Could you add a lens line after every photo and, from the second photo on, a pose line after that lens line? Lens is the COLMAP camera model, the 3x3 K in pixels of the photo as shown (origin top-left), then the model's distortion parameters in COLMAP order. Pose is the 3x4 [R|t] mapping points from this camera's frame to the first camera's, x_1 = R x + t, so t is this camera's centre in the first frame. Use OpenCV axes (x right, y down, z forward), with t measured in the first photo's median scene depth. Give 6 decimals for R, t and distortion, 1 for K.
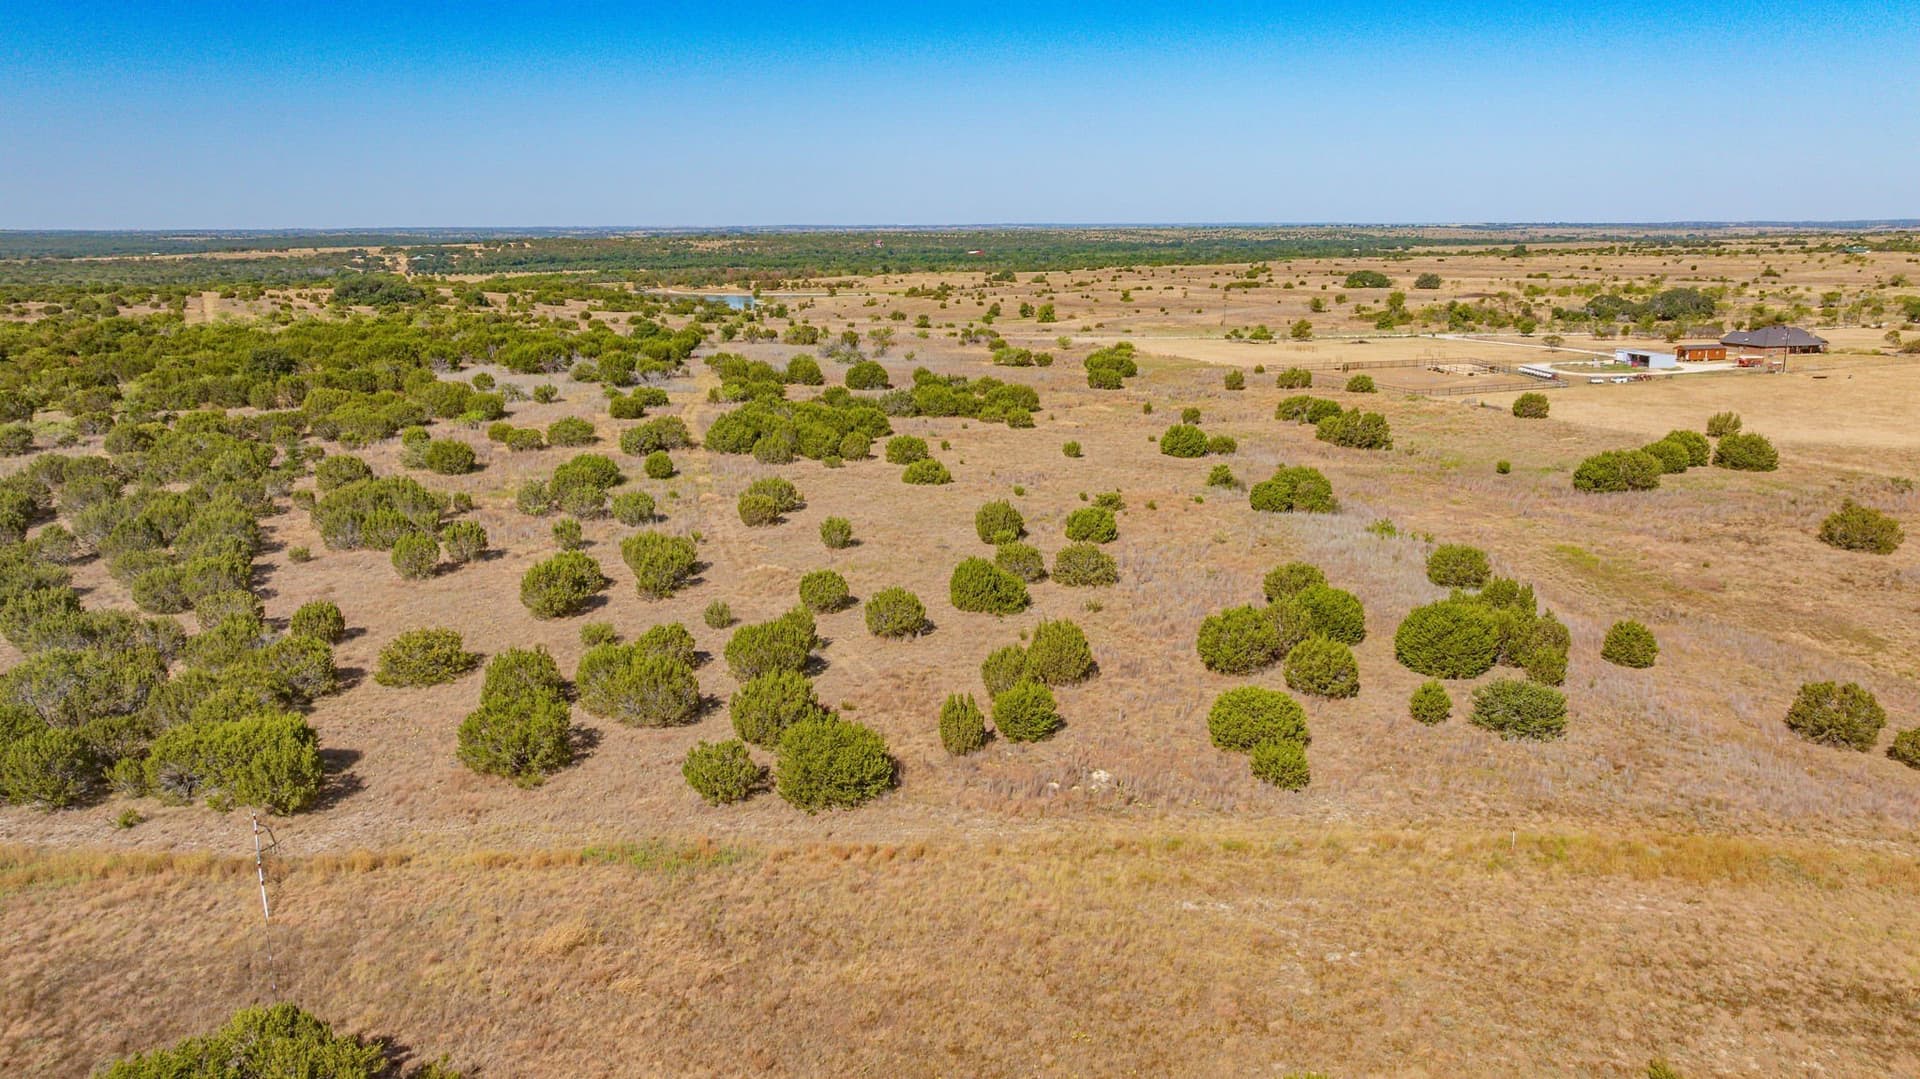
lens RADIAL K [[1355.0, 0, 959.7], [0, 1355.0, 537.7], [0, 0, 1]] dist [-0.038063, 0.038203]
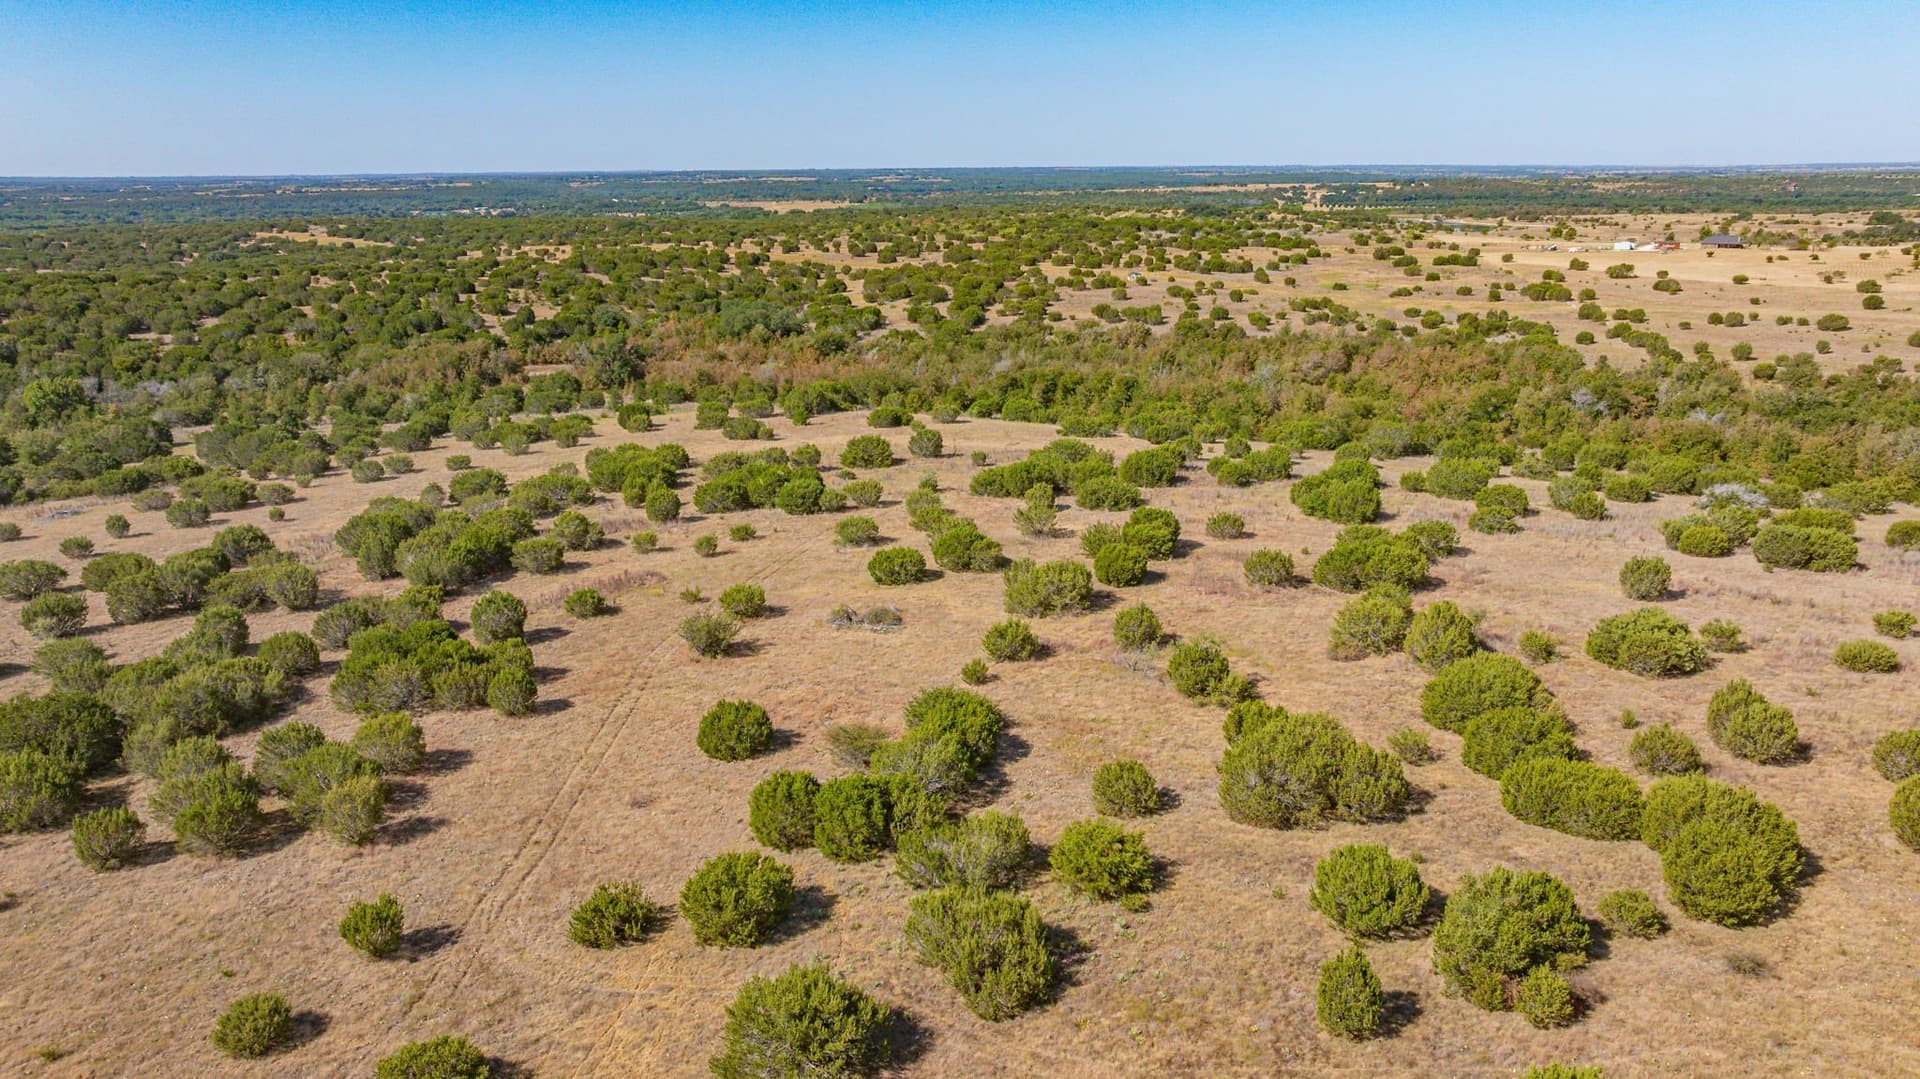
lens RADIAL K [[1355.0, 0, 966.4], [0, 1355.0, 542.0], [0, 0, 1]] dist [-0.038063, 0.038203]
pose [[0.772668, 0.170650, -0.611443, 0.160716], [-0.141757, 0.985251, 0.095843, 0.041263], [0.618780, 0.012622, 0.785463, -0.198945]]
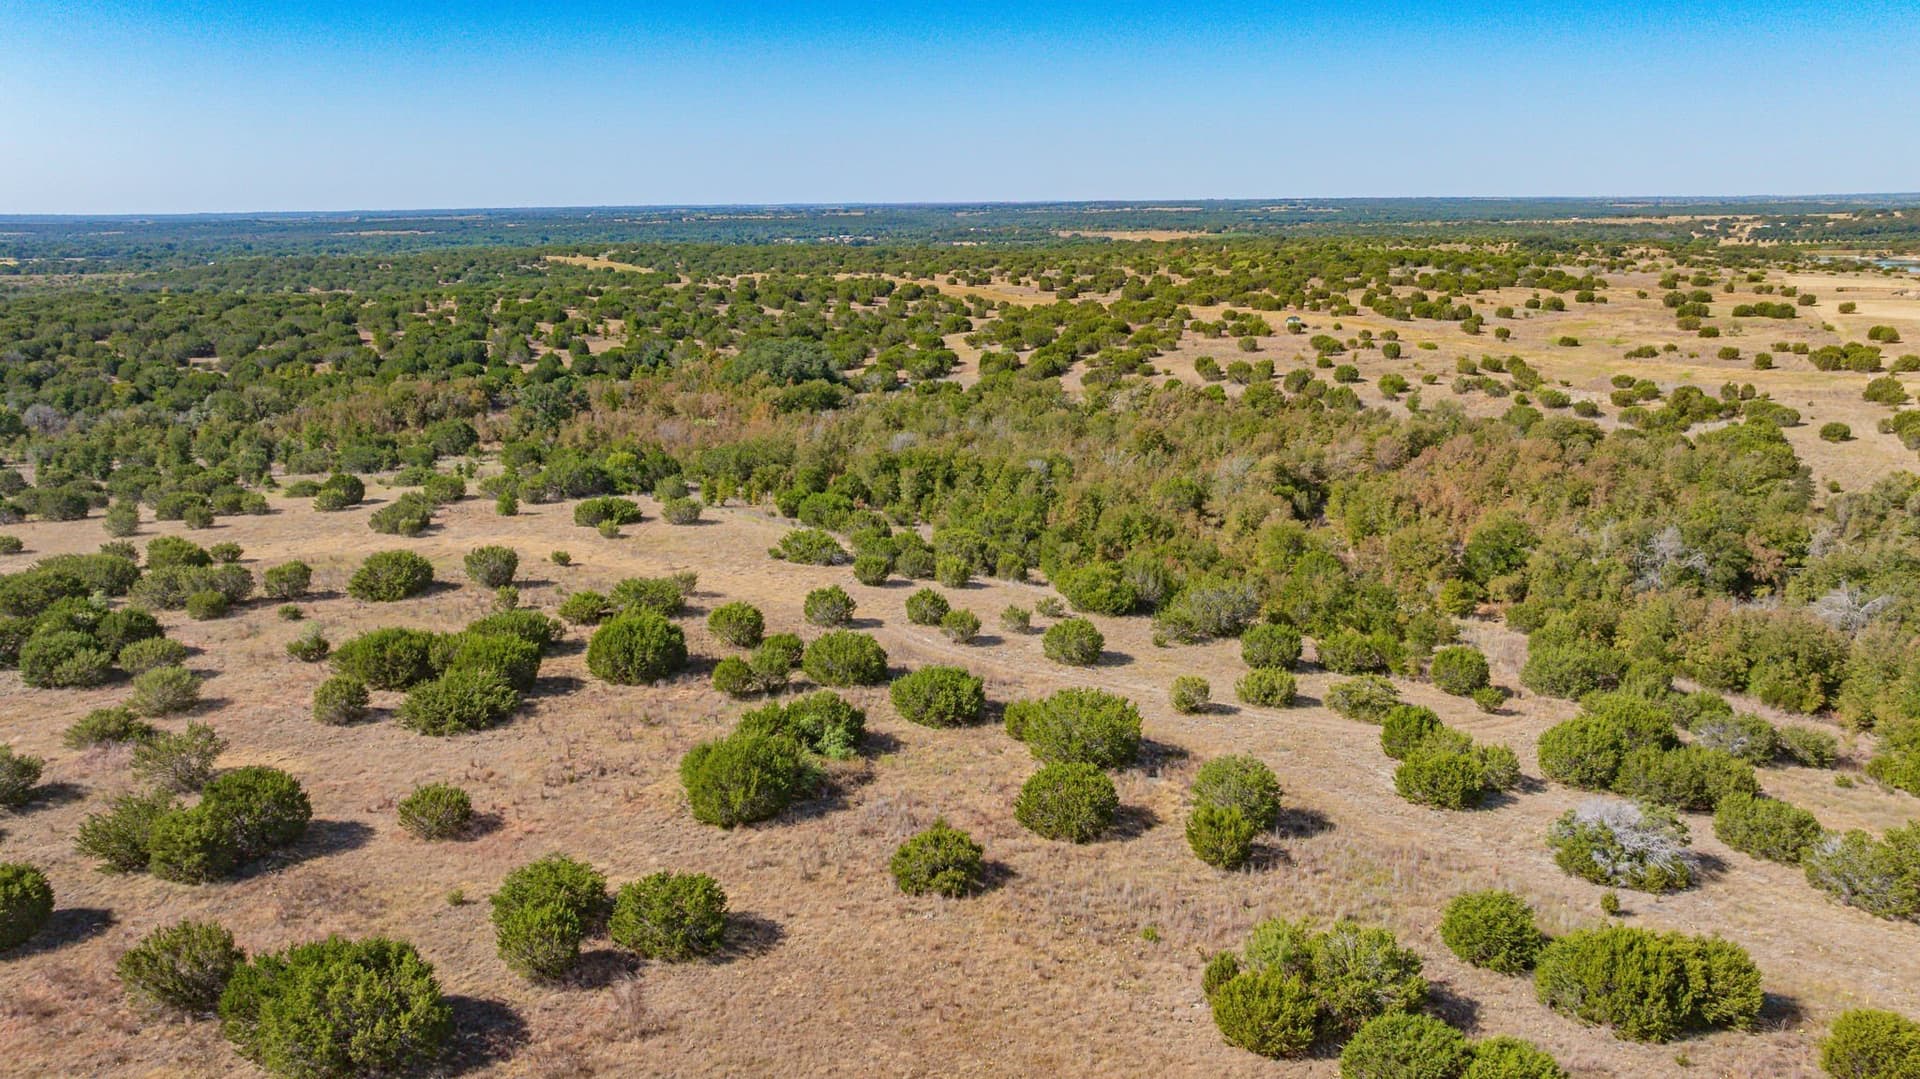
lens RADIAL K [[1355.0, 0, 956.8], [0, 1355.0, 538.3], [0, 0, 1]] dist [-0.038063, 0.038203]
pose [[0.551004, 0.202181, -0.809640, 0.166533], [-0.182534, 0.975913, 0.119479, 0.028416], [0.814295, 0.081954, 0.574637, -0.135690]]
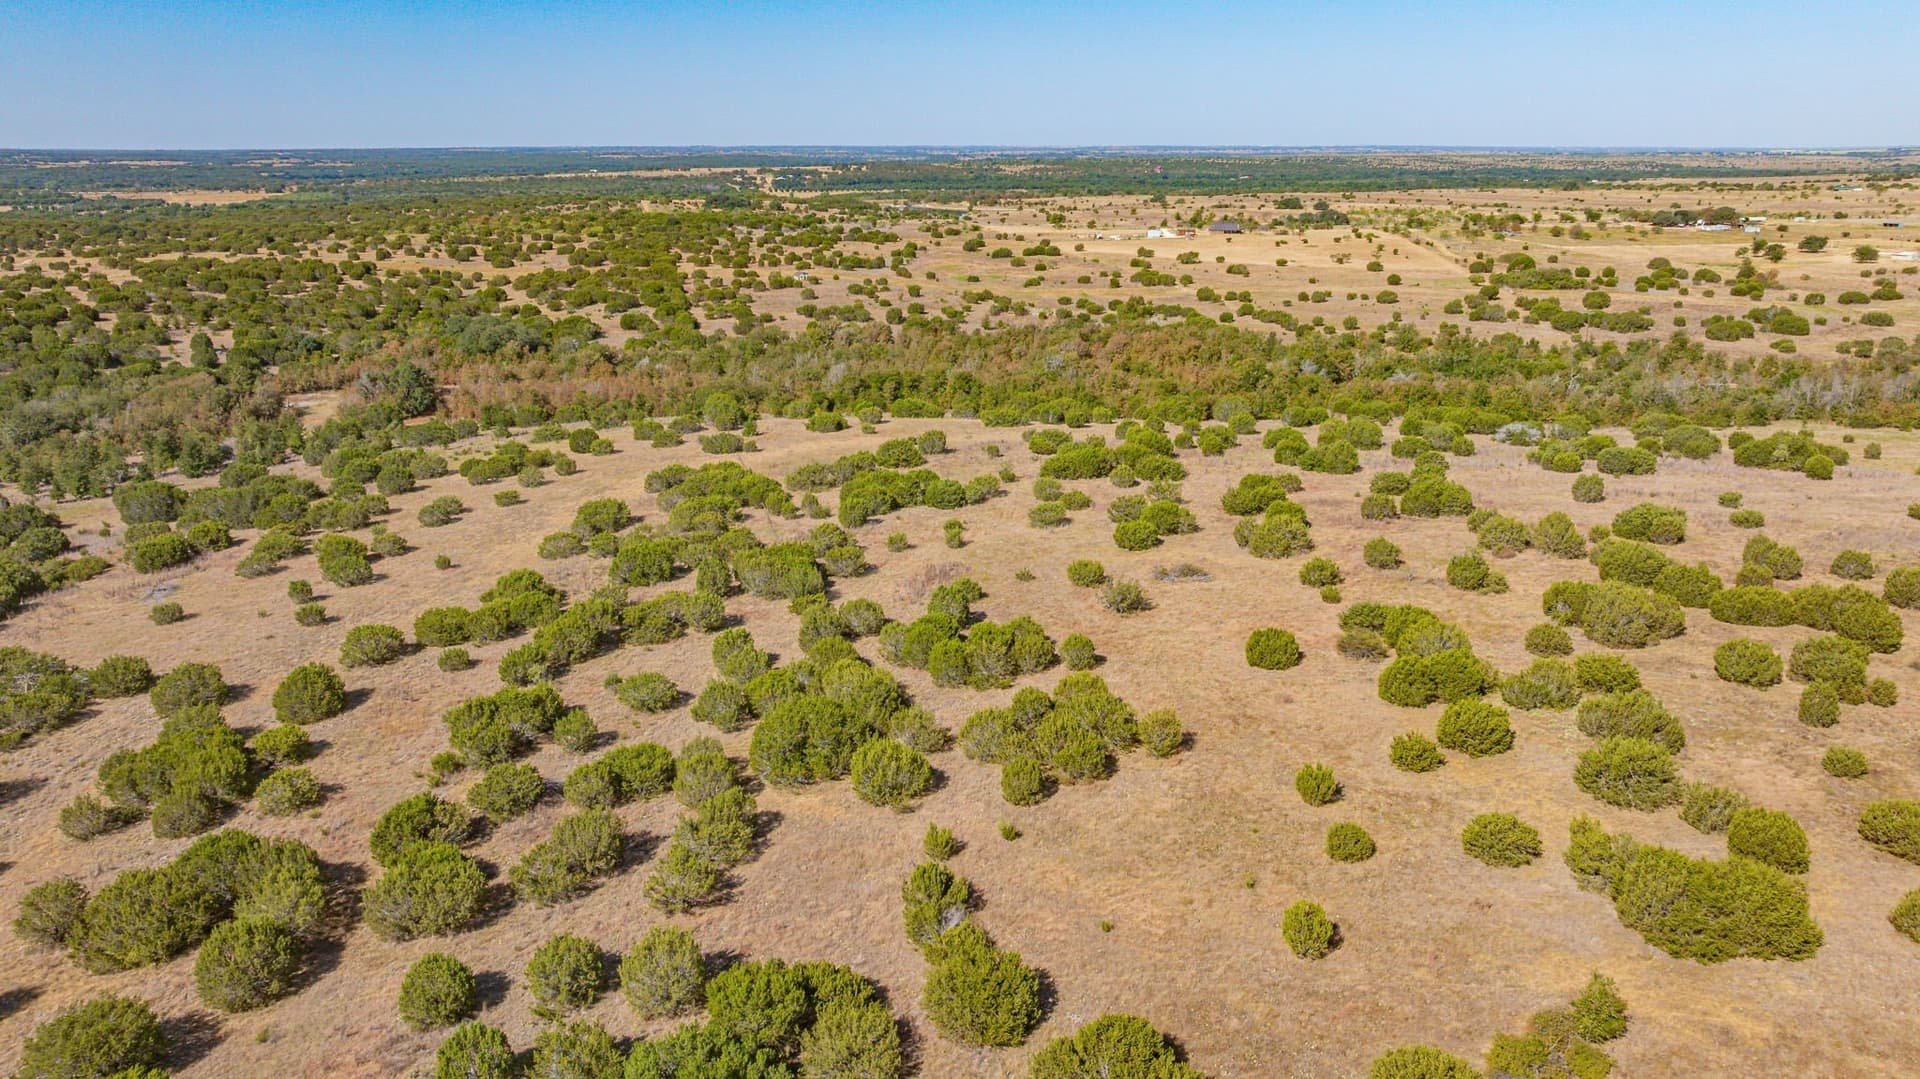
lens RADIAL K [[1355.0, 0, 960.0], [0, 1355.0, 533.7], [0, 0, 1]] dist [-0.038063, 0.038203]
pose [[0.964718, 0.077807, -0.251527, 0.123972], [-0.064291, 0.996033, 0.061528, 0.045072], [0.255317, -0.043186, 0.965893, -0.239762]]
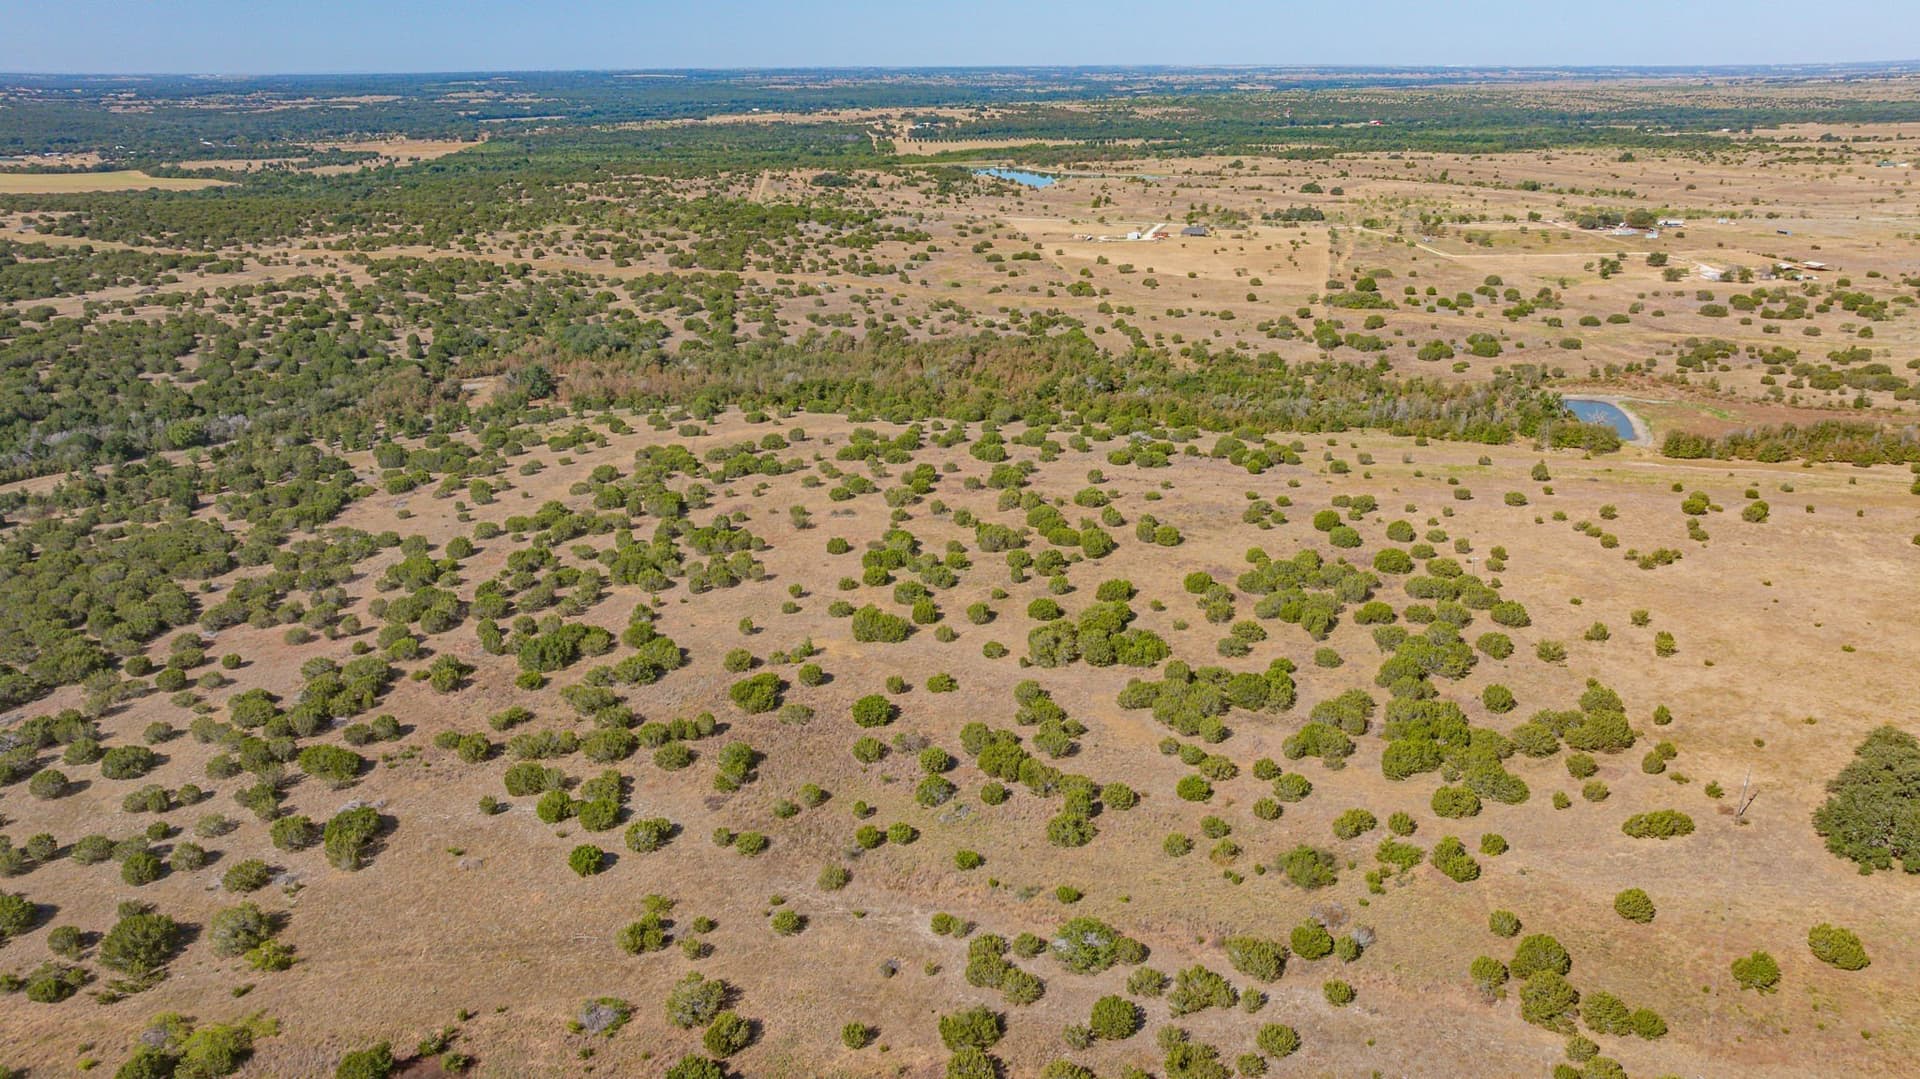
lens RADIAL K [[1355.0, 0, 962.2], [0, 1355.0, 532.2], [0, 0, 1]] dist [-0.038063, 0.038203]
pose [[0.924224, 0.128518, -0.359574, 0.203367], [-0.088044, 0.988009, 0.126830, 0.028517], [0.371562, -0.085561, 0.924457, -0.325166]]
